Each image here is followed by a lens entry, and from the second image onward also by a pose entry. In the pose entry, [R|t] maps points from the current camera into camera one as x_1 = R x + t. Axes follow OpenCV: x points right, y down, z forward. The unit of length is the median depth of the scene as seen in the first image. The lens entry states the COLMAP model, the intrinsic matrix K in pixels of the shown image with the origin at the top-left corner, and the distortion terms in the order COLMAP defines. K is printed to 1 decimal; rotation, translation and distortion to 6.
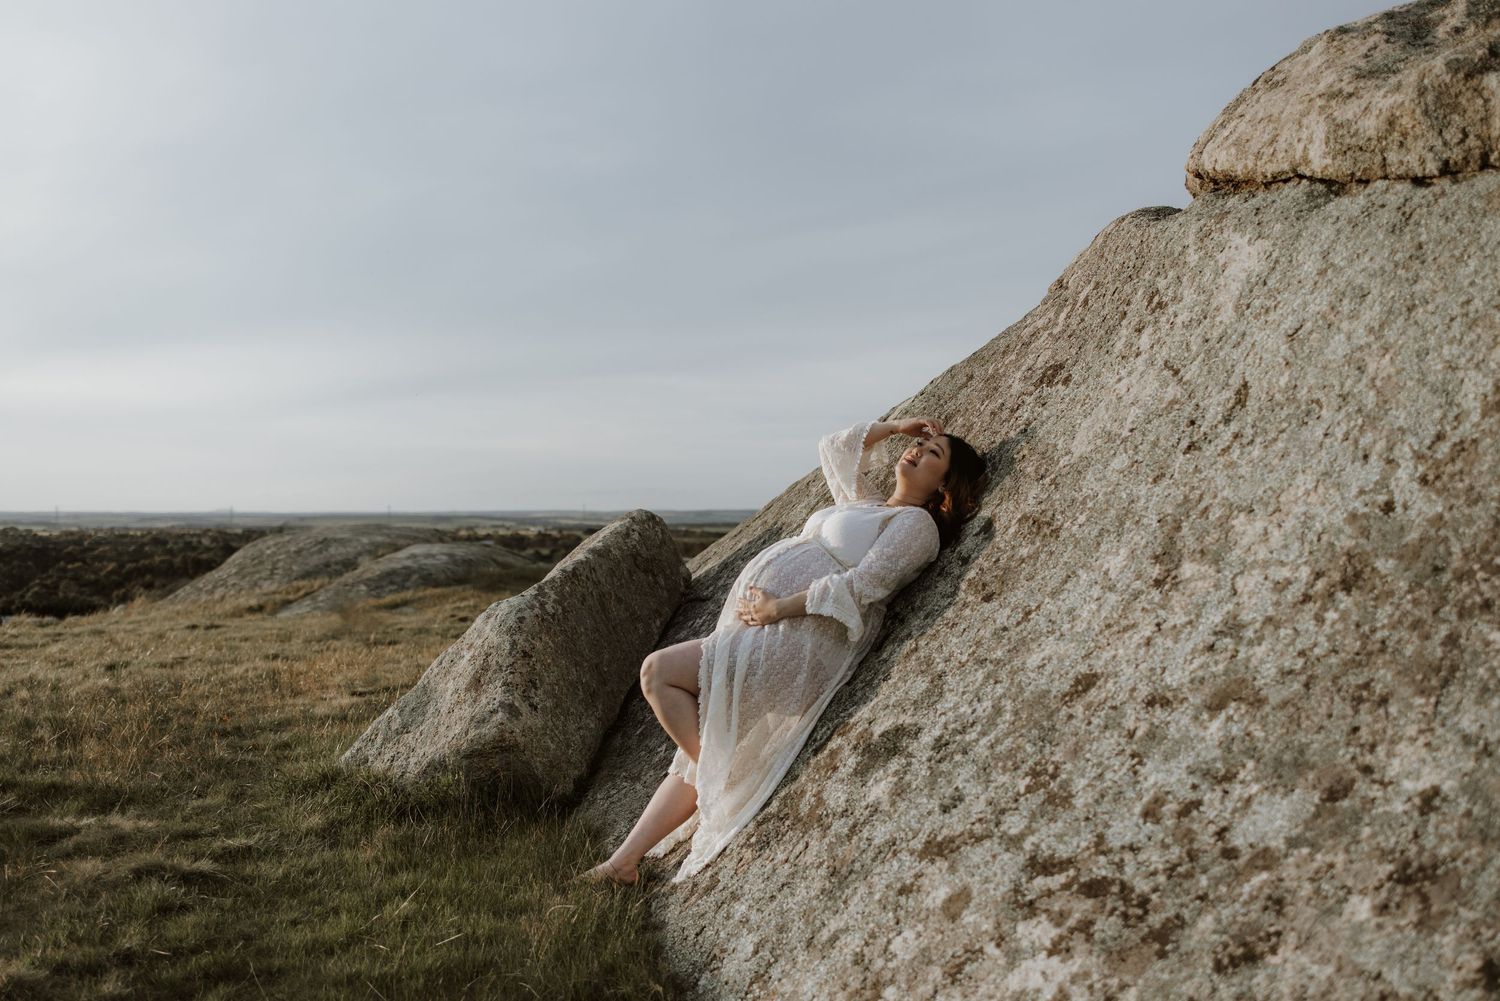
lens RADIAL K [[1536.9, 0, 750.0], [0, 1536.9, 500.5], [0, 0, 1]] dist [0.043046, -0.043557]
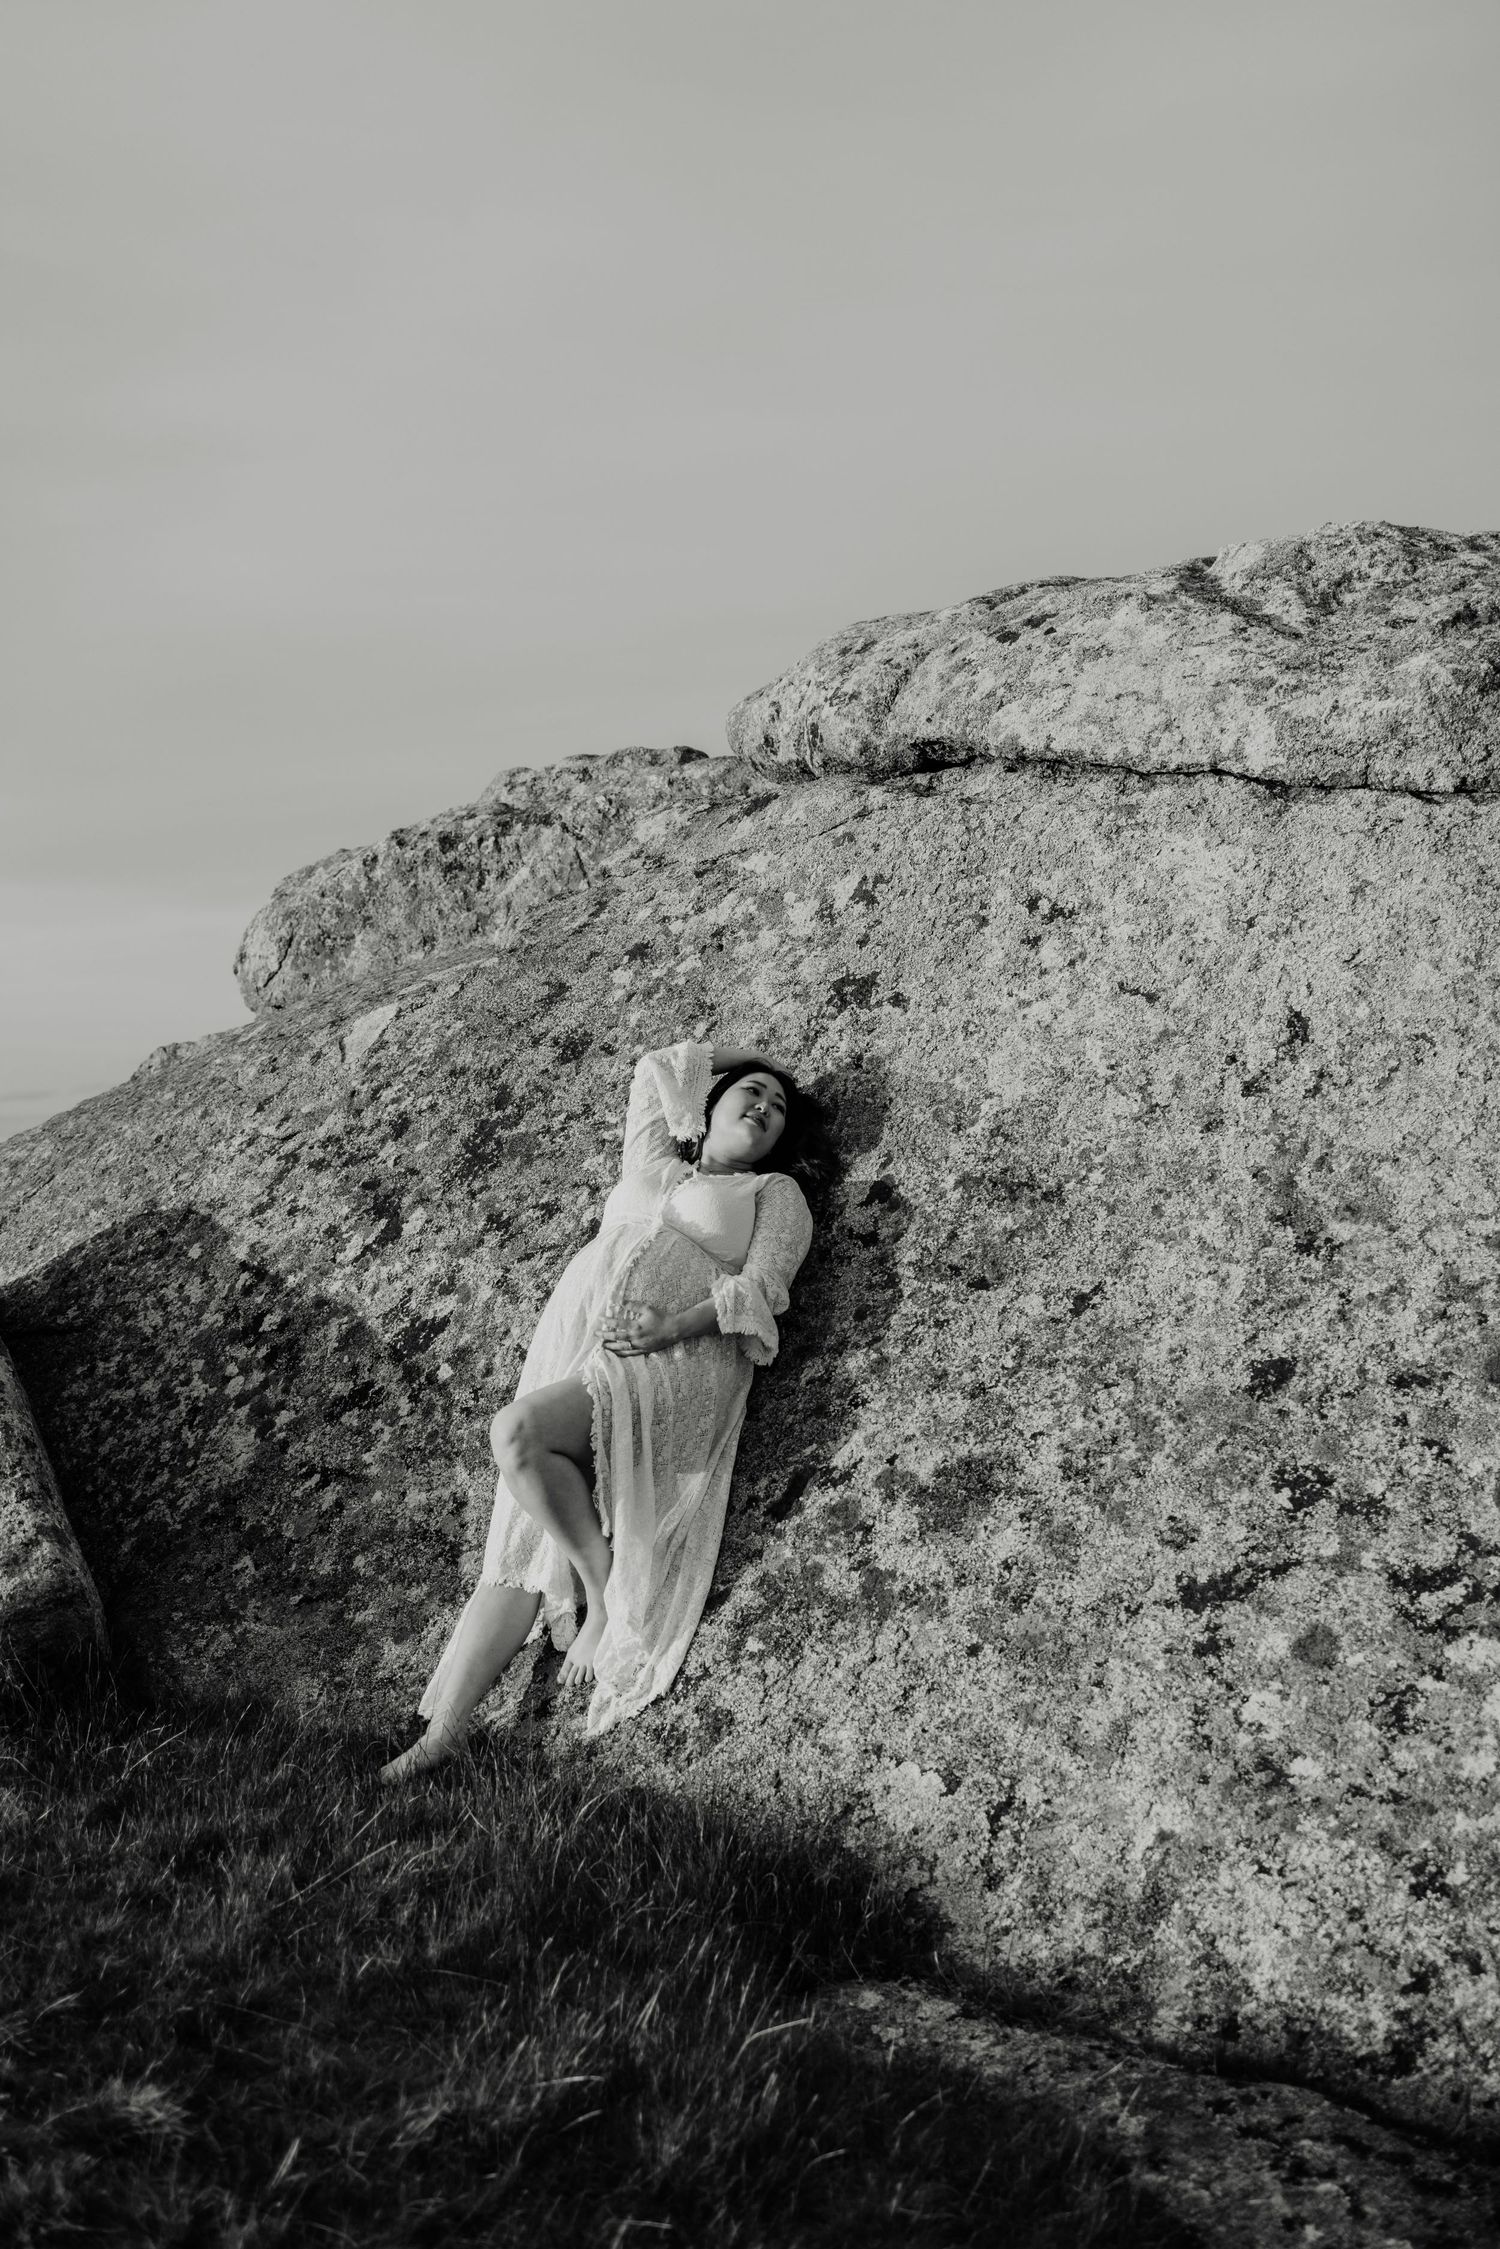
lens RADIAL K [[2304.4, 0, 750.0], [0, 2304.4, 1124.5], [0, 0, 1]] dist [0.043046, -0.043557]
pose [[0.766405, -0.028981, 0.641704, -0.772650], [0.034074, 0.999409, 0.004441, -0.030636], [-0.641454, 0.018462, 0.766939, 0.204709]]
